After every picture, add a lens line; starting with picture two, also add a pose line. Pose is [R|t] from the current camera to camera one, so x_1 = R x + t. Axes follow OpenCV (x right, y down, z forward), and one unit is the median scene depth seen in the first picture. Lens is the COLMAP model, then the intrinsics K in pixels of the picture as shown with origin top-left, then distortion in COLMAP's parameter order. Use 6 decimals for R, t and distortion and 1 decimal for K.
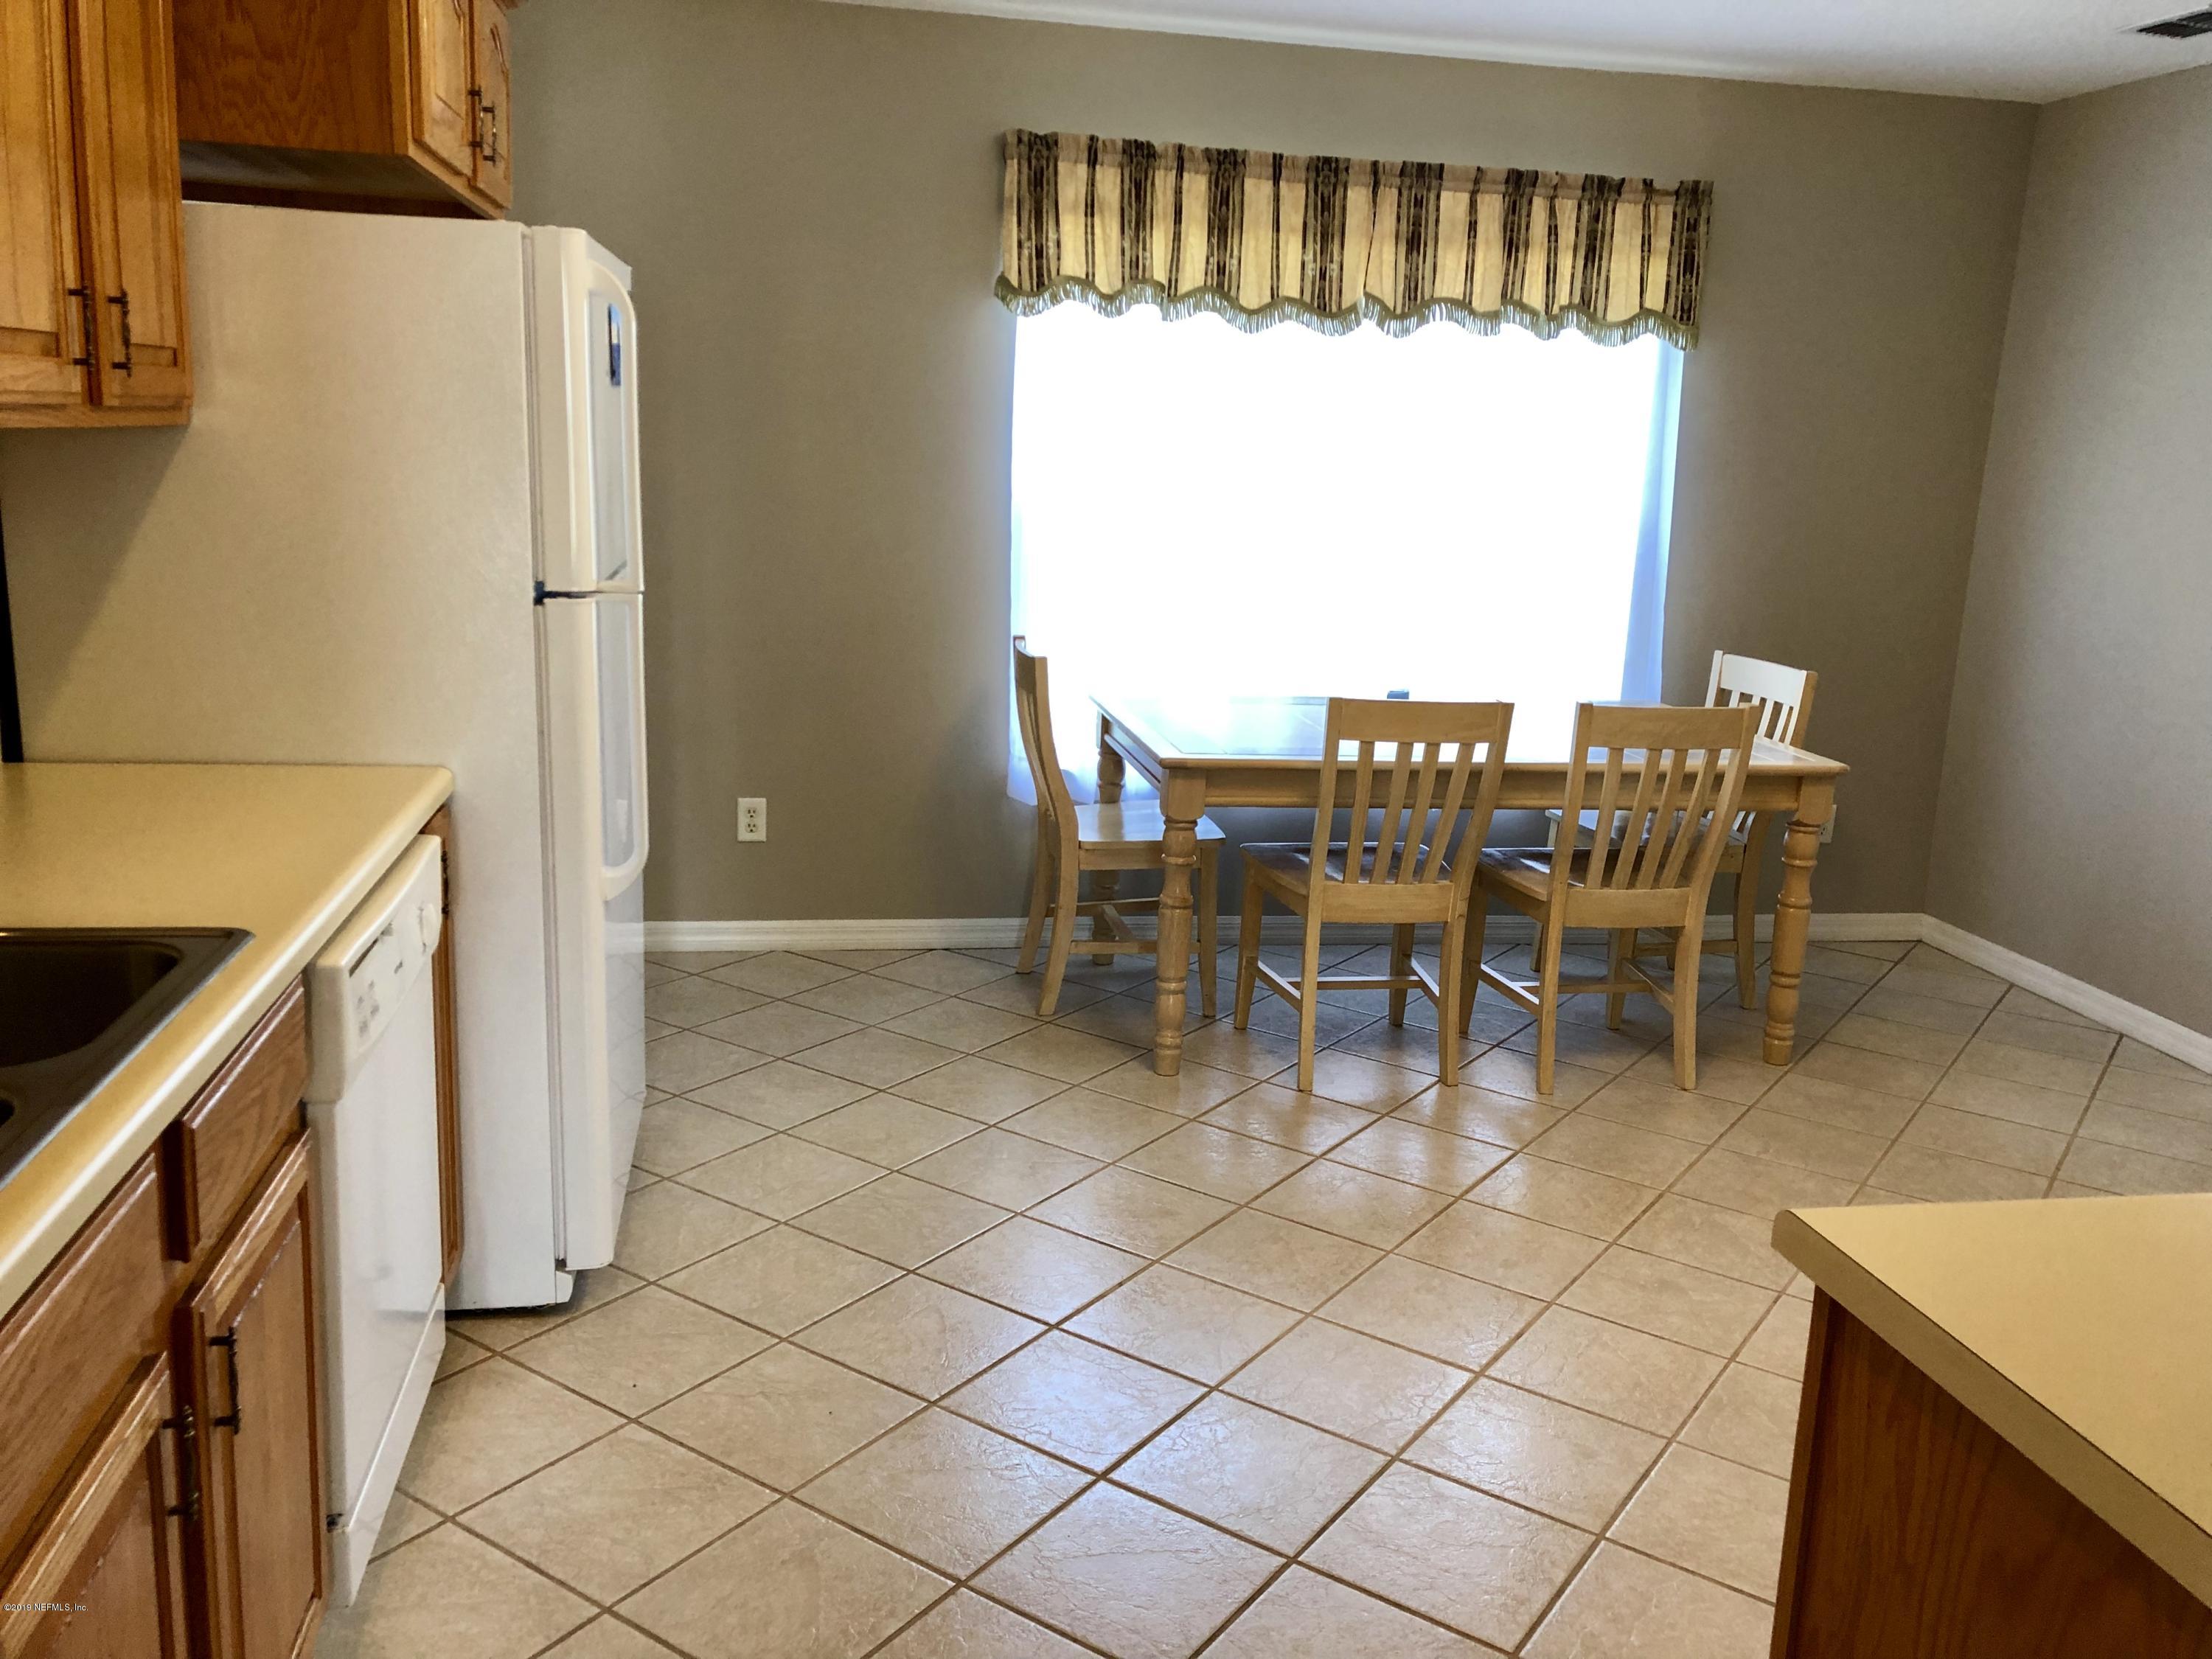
lens RADIAL K [[1838.1, 0, 1113.7], [0, 1838.1, 817.8], [0, 0, 1]] dist [0.047697, -0.041784]
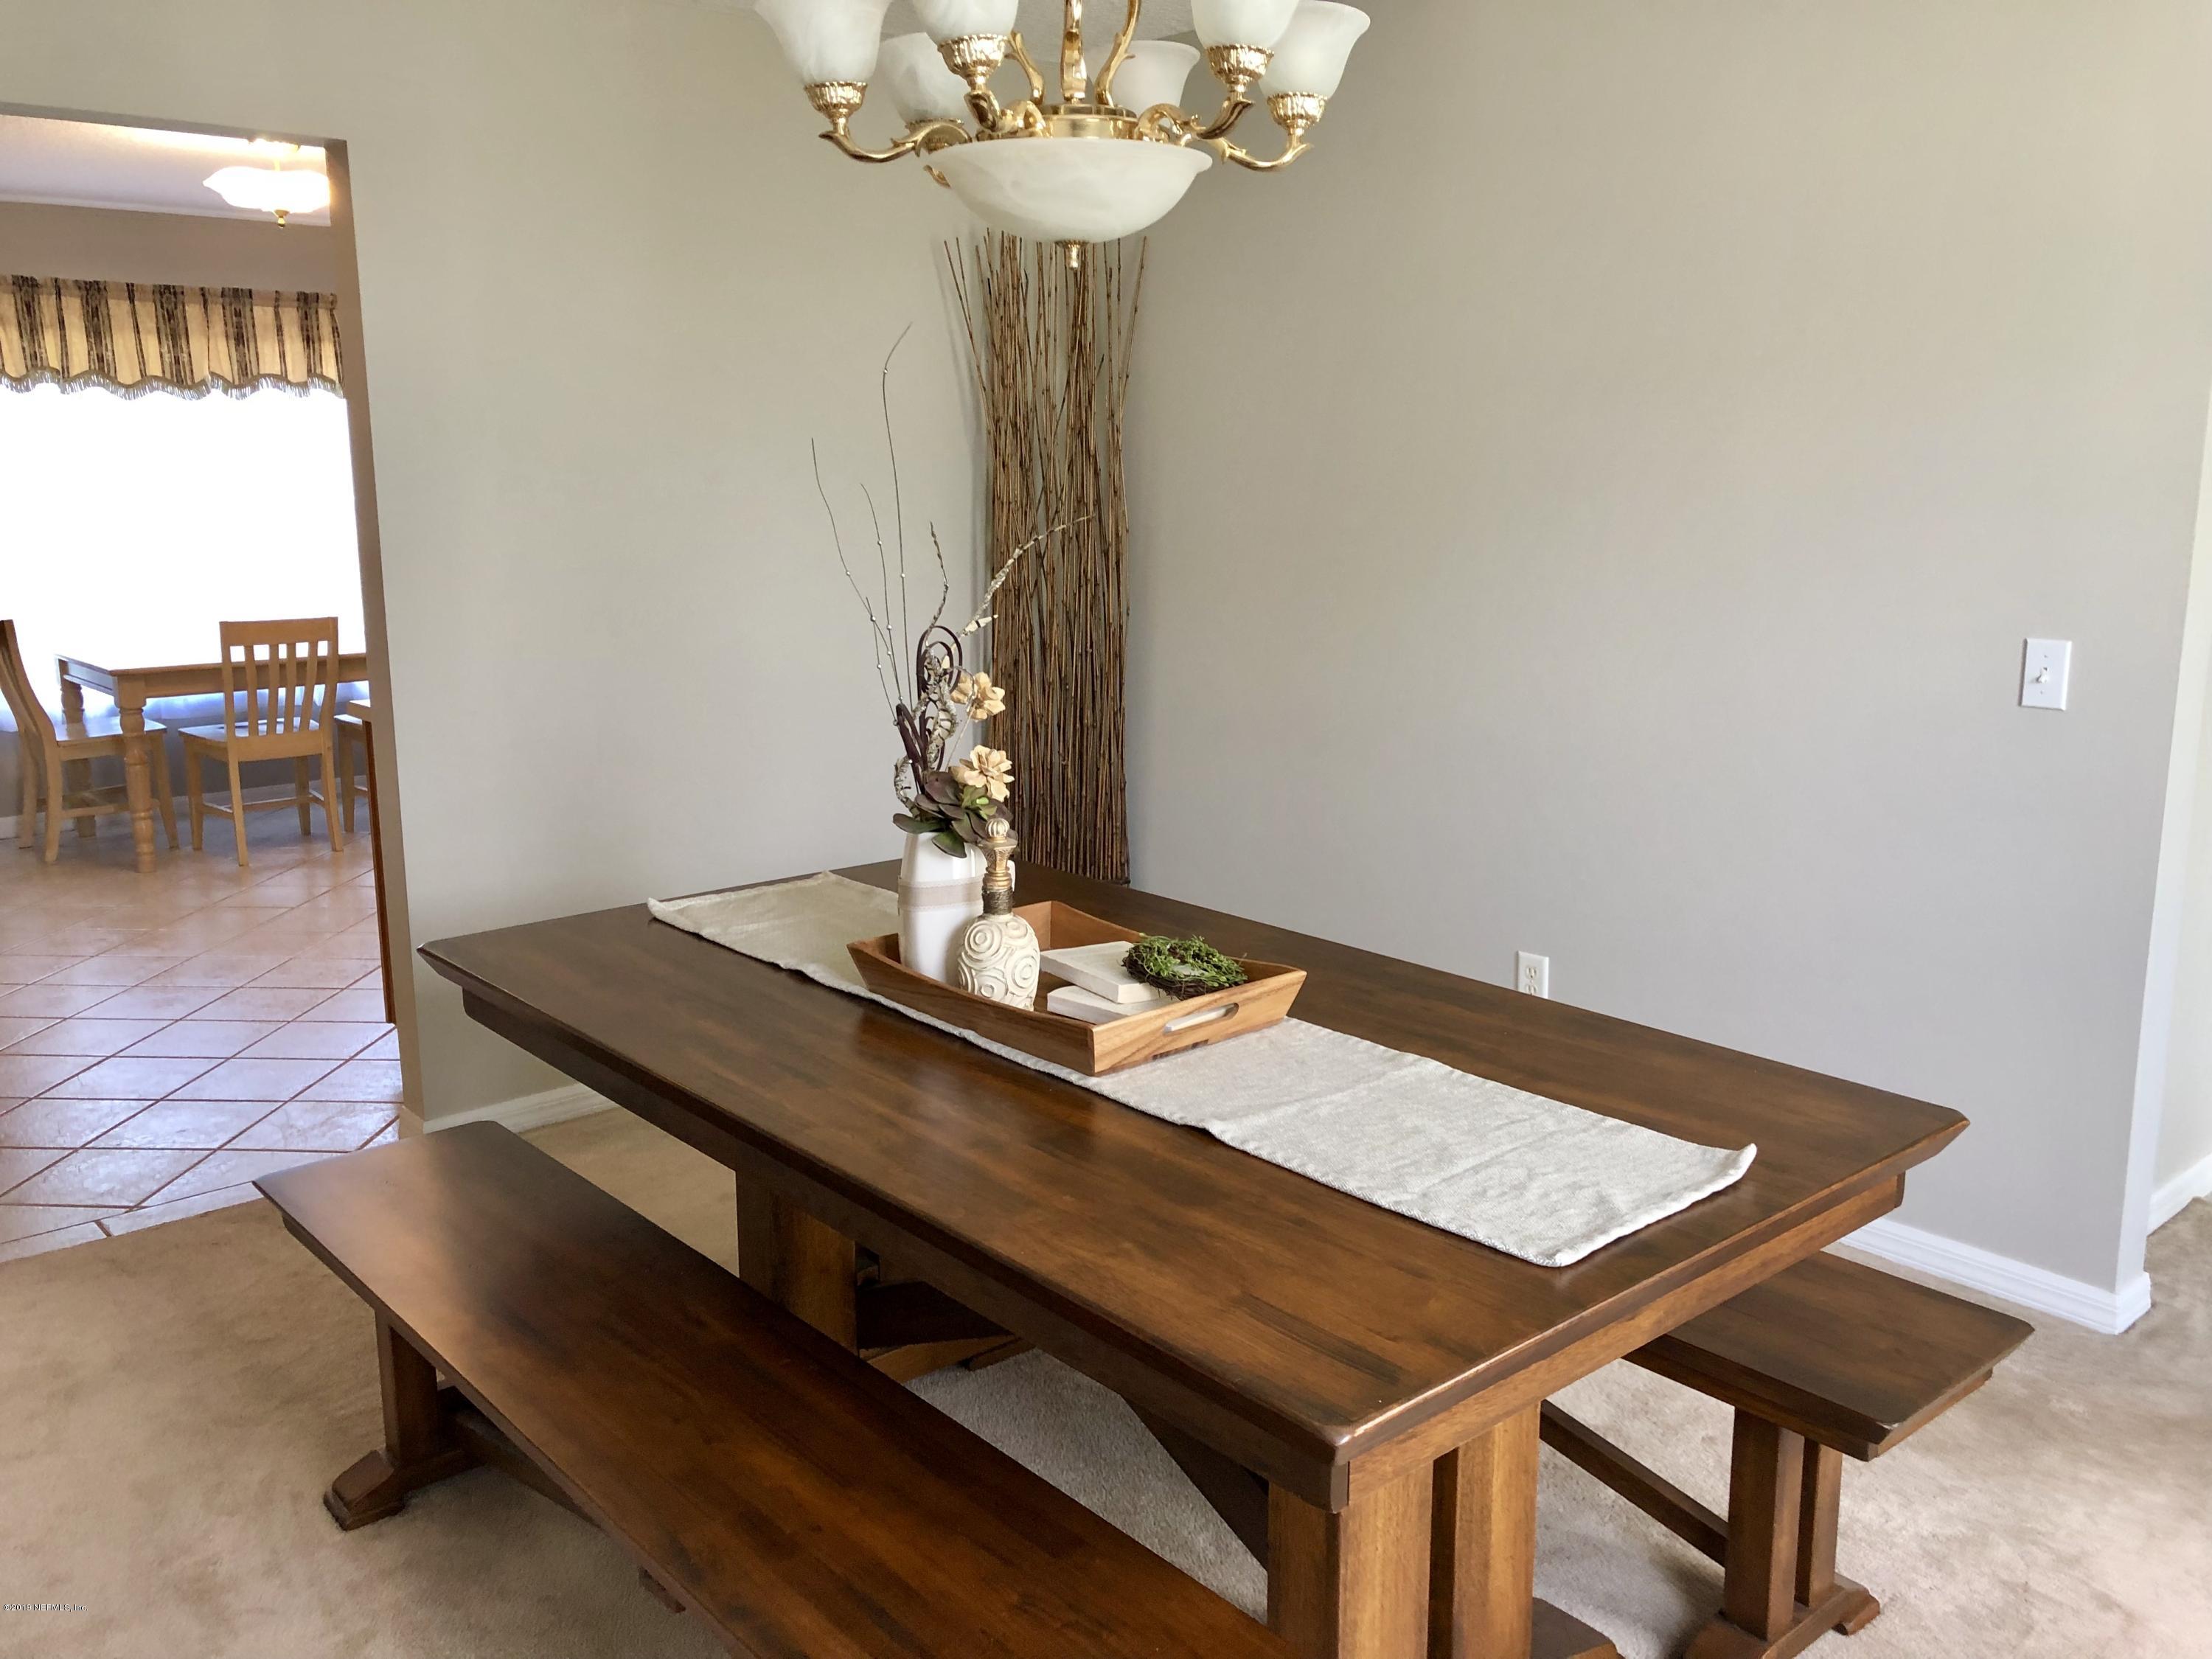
lens RADIAL K [[1838.1, 0, 1113.7], [0, 1838.1, 817.8], [0, 0, 1]] dist [0.047697, -0.041784]
pose [[0.856293, -0.143109, 0.496268, -0.039998], [0.143718, 0.988919, 0.037196, 0.133779], [-0.496092, 0.039472, 0.867372, -0.703746]]
